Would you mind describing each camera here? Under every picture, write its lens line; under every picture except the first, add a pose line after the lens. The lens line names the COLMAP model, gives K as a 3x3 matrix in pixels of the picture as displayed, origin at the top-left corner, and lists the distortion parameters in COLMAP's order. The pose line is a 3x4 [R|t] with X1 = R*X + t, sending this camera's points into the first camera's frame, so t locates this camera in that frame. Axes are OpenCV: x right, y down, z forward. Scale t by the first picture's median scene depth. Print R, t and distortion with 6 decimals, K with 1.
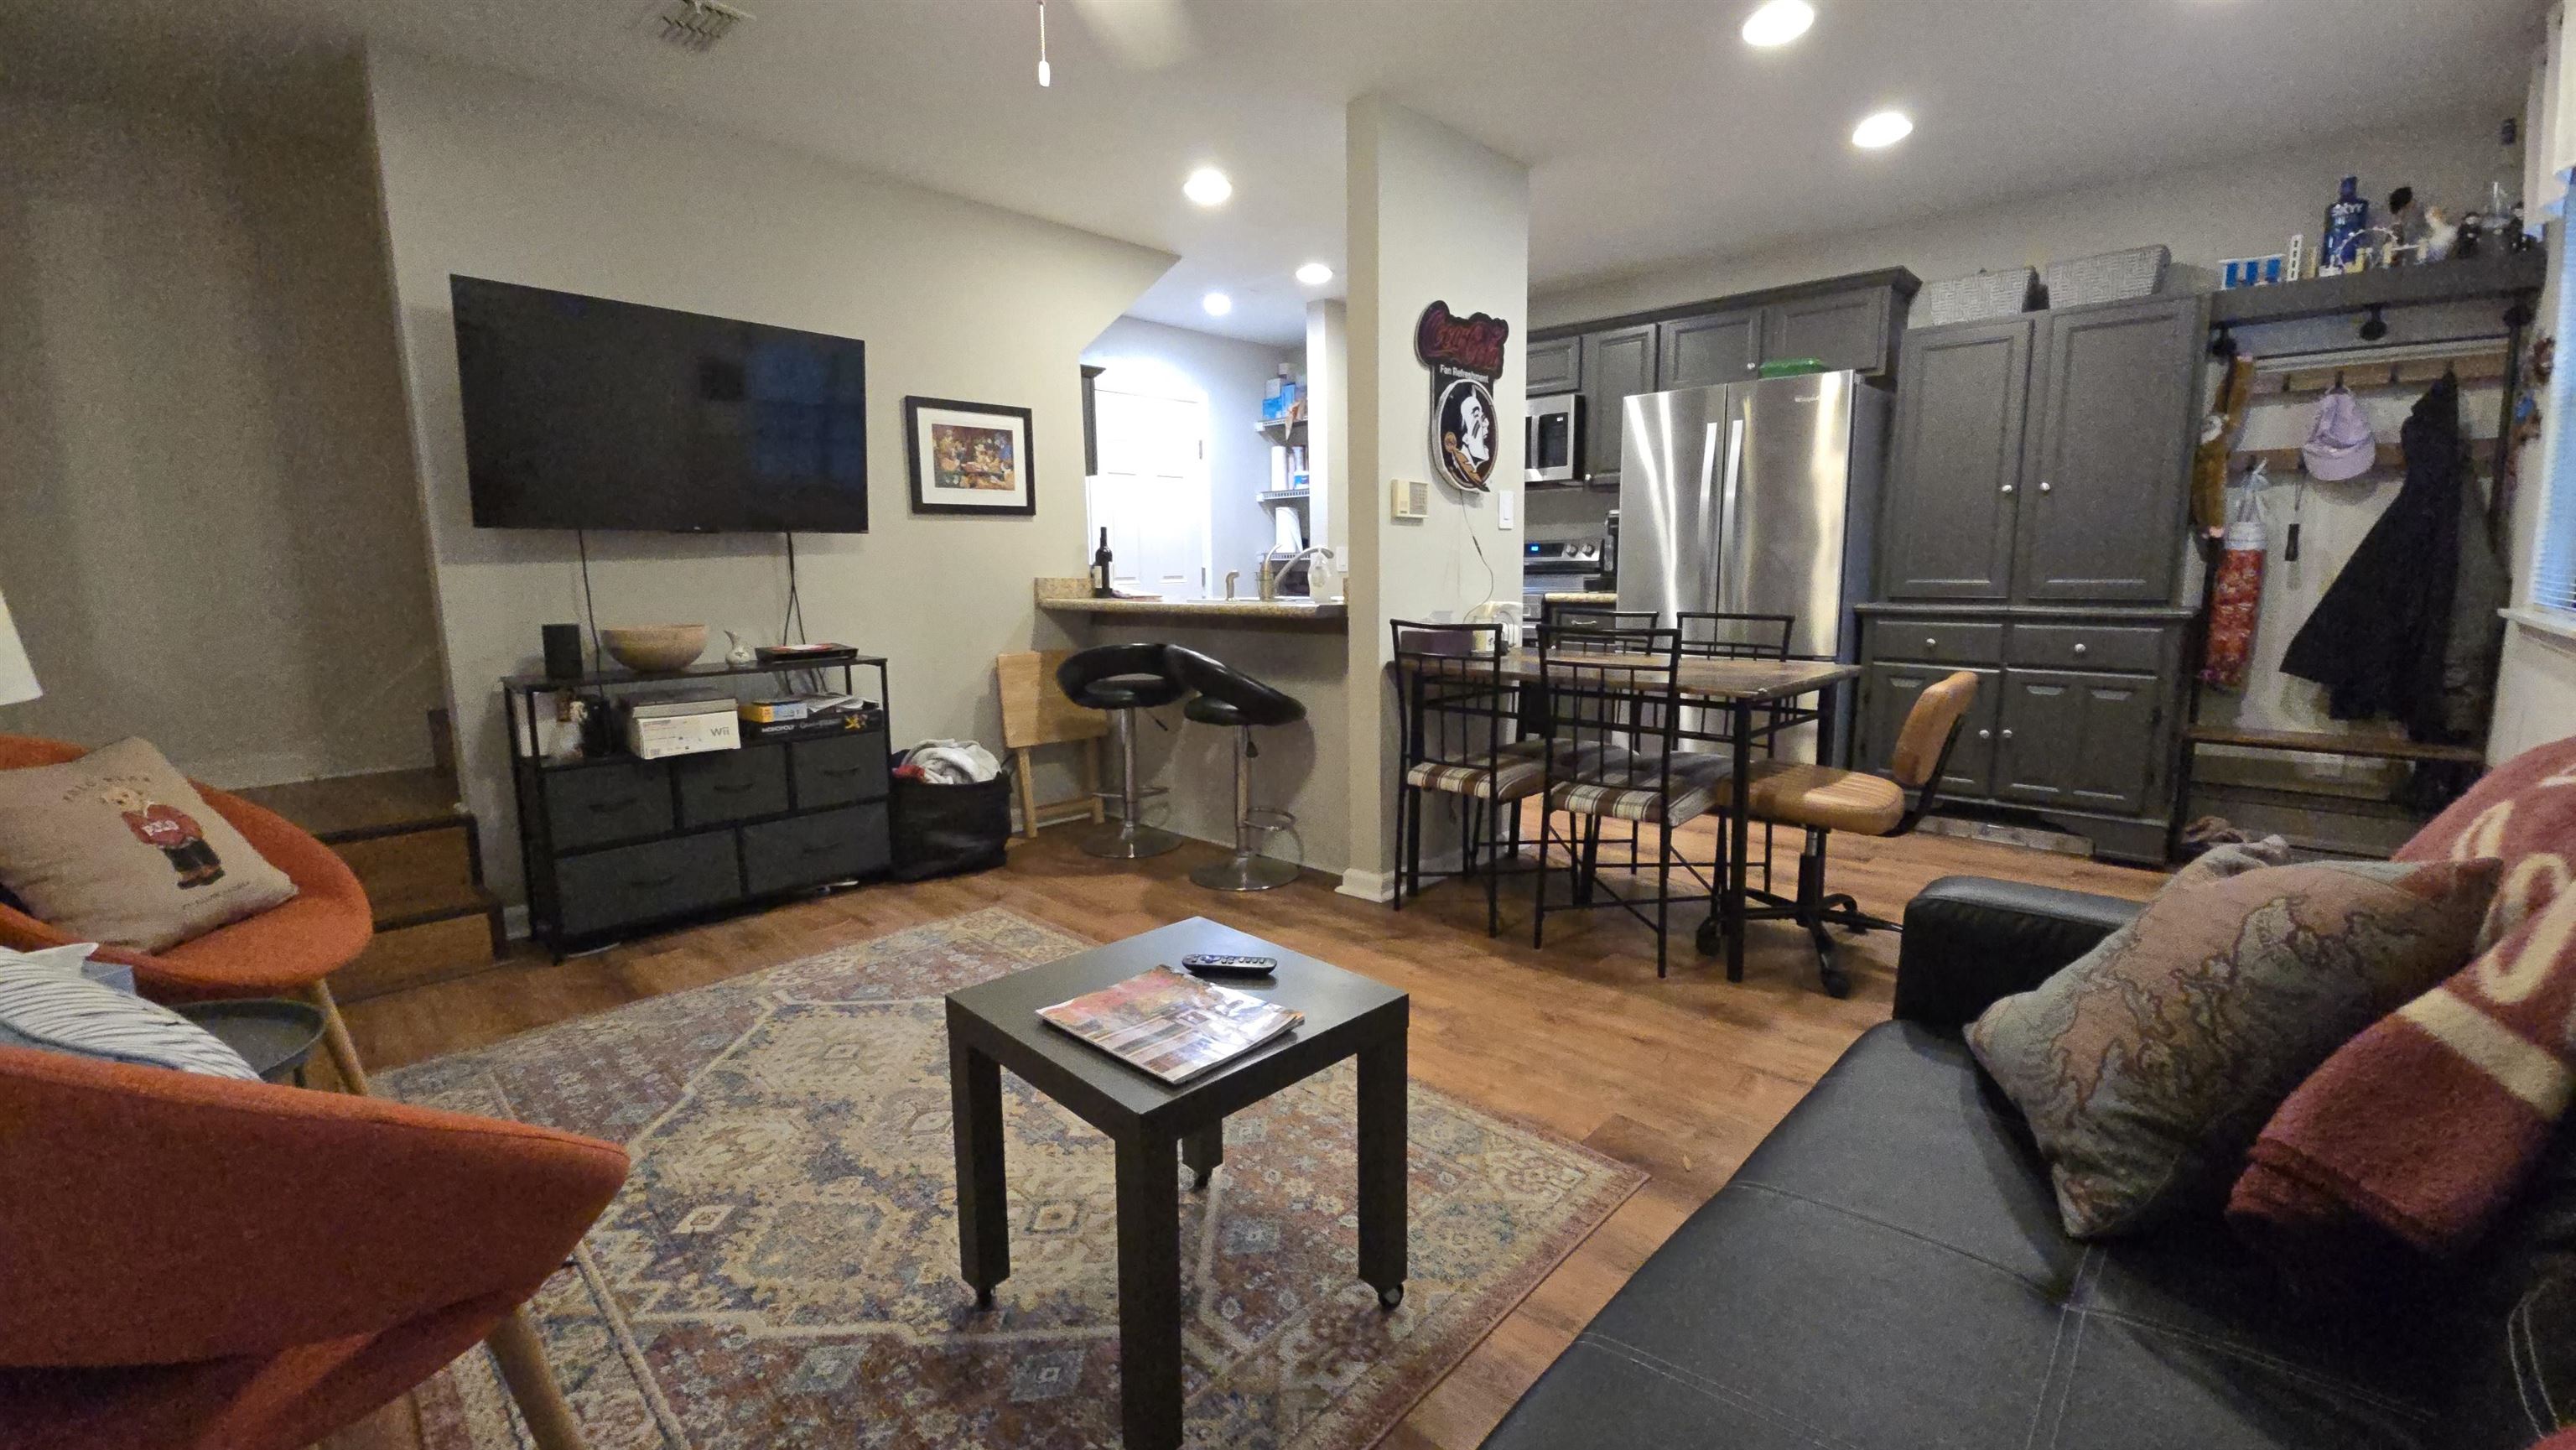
lens RADIAL K [[1058.4, 0, 1263.0], [0, 1058.4, 711.7], [0, 0, 1]] dist [-0.000733, 0.000343]
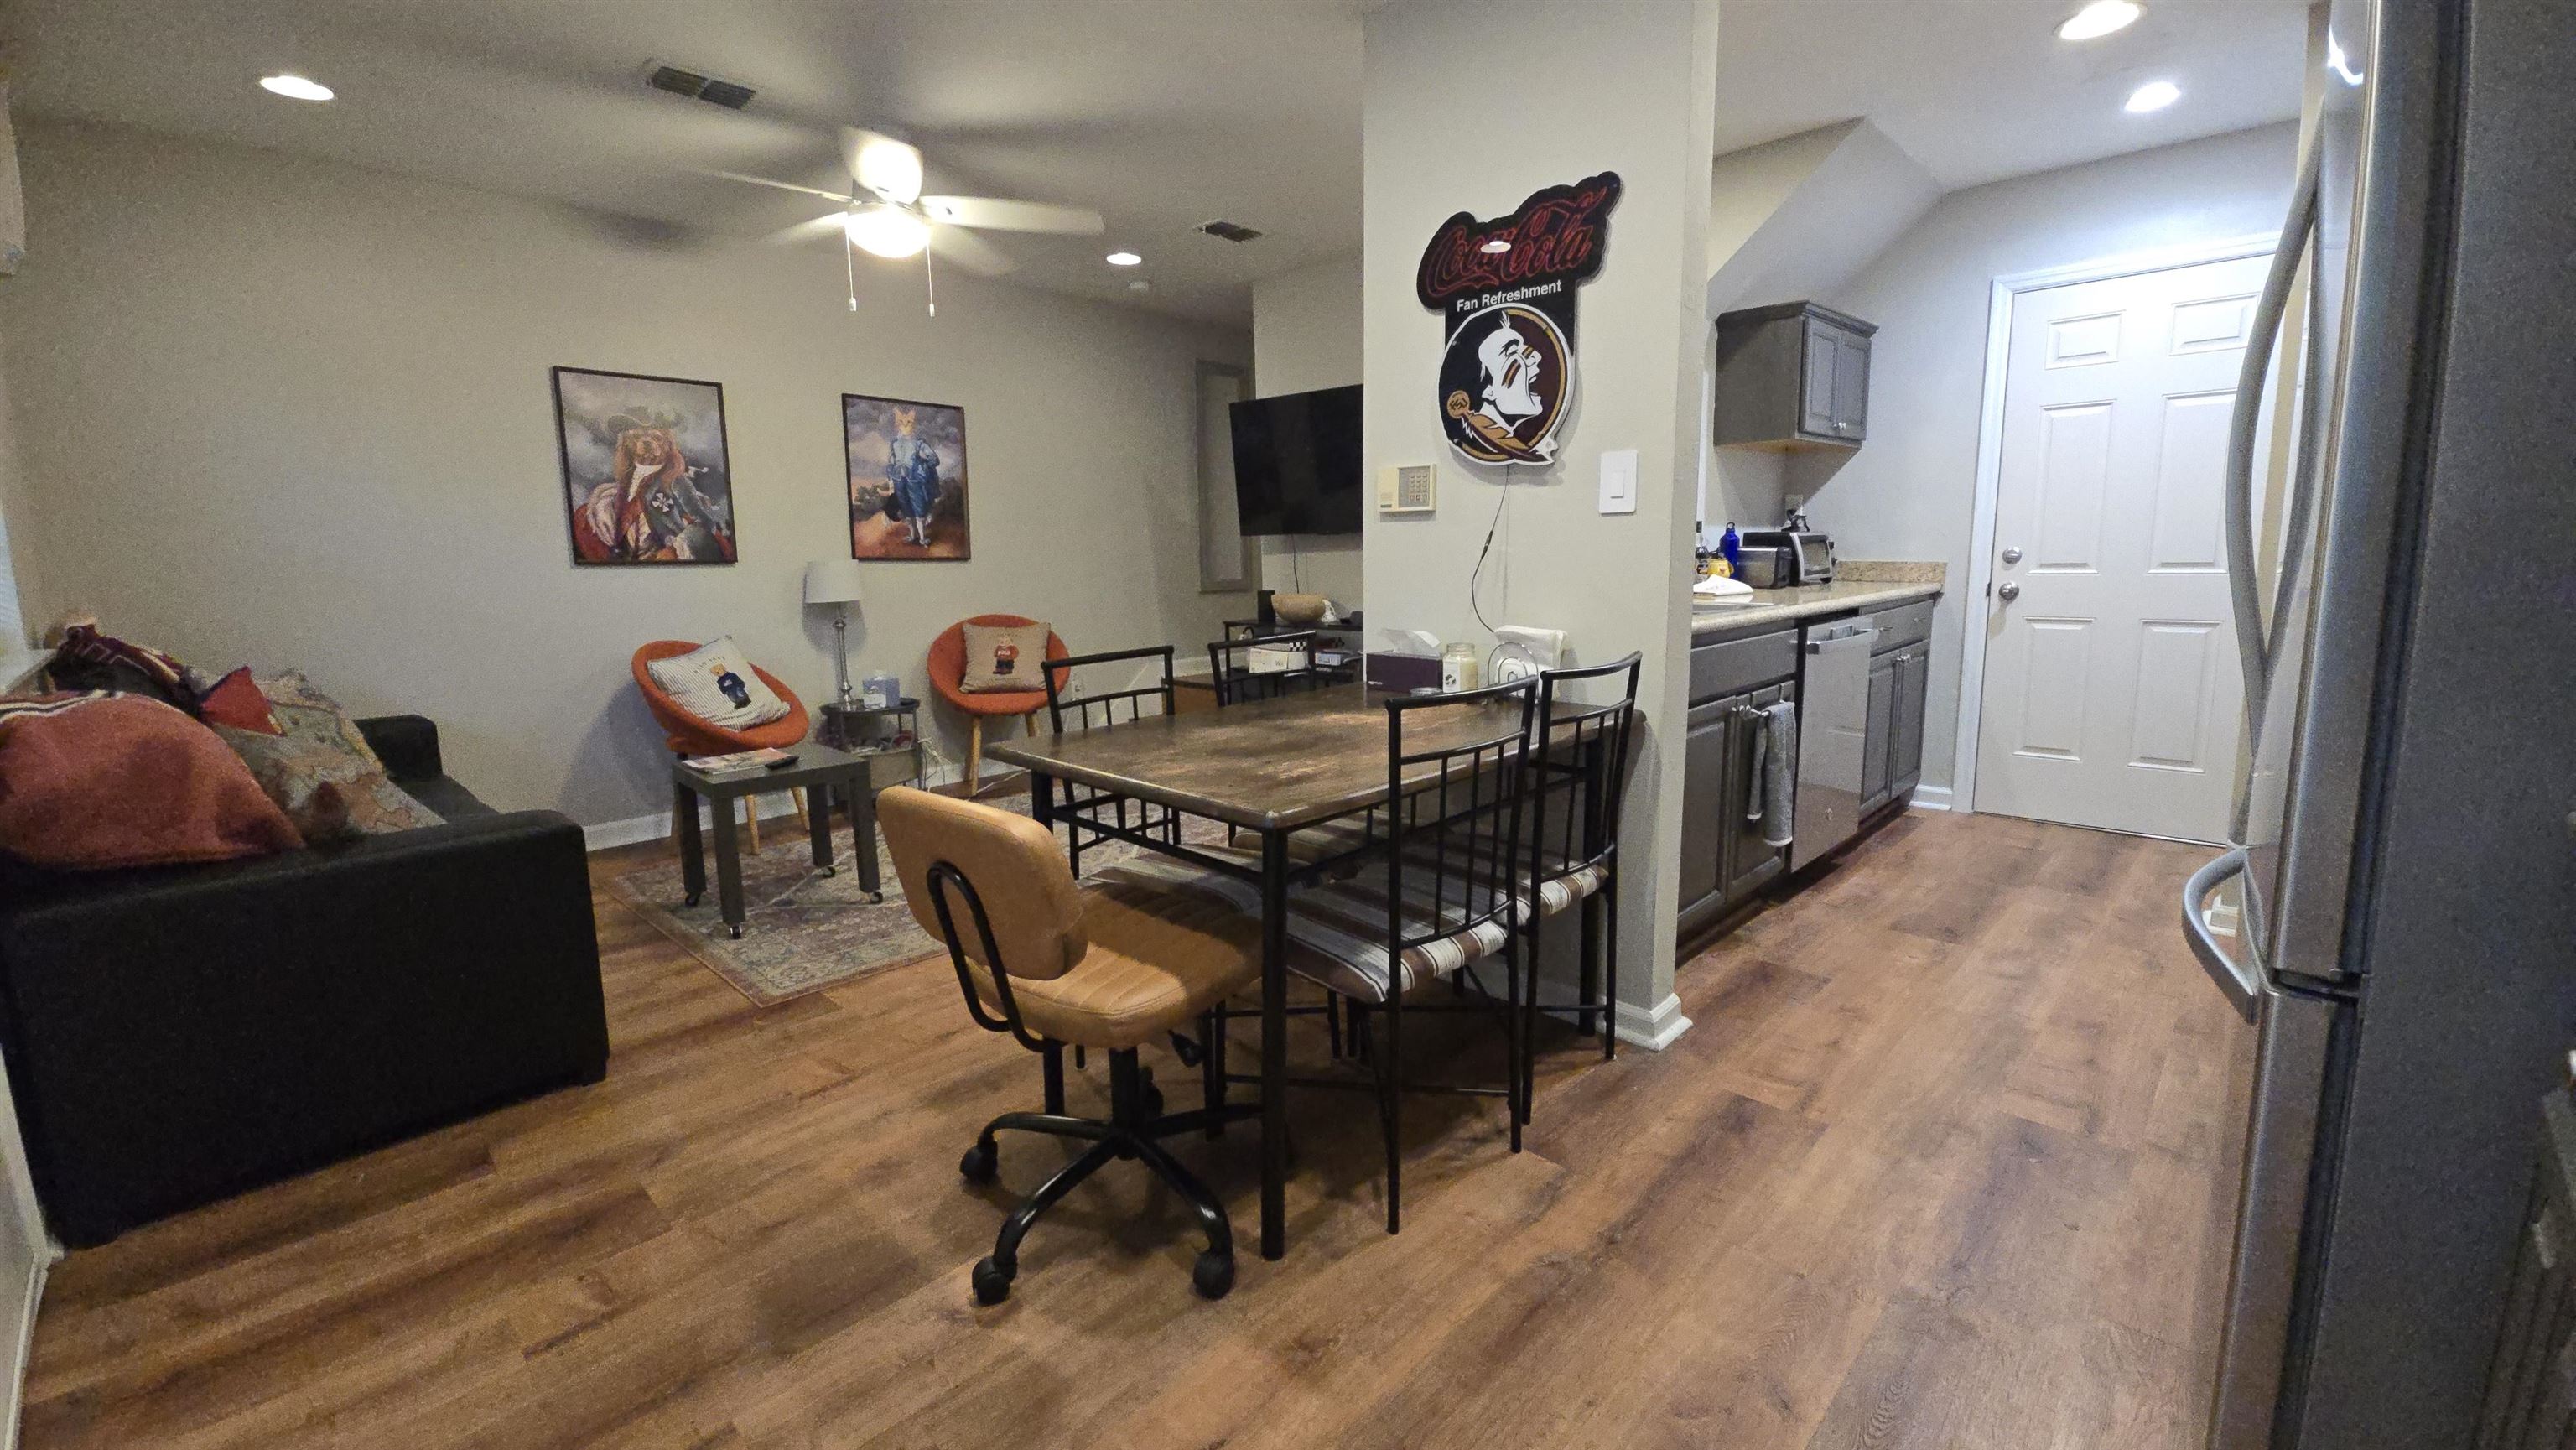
lens RADIAL K [[1058.4, 0, 1263.0], [0, 1058.4, 711.7], [0, 0, 1]] dist [-0.000733, 0.000343]
pose [[-0.019287, 0.161128, -0.986745, 0.923854], [-0.124317, 0.978883, 0.162274, -0.146959], [0.992055, 0.125799, 0.001151, 0.881401]]
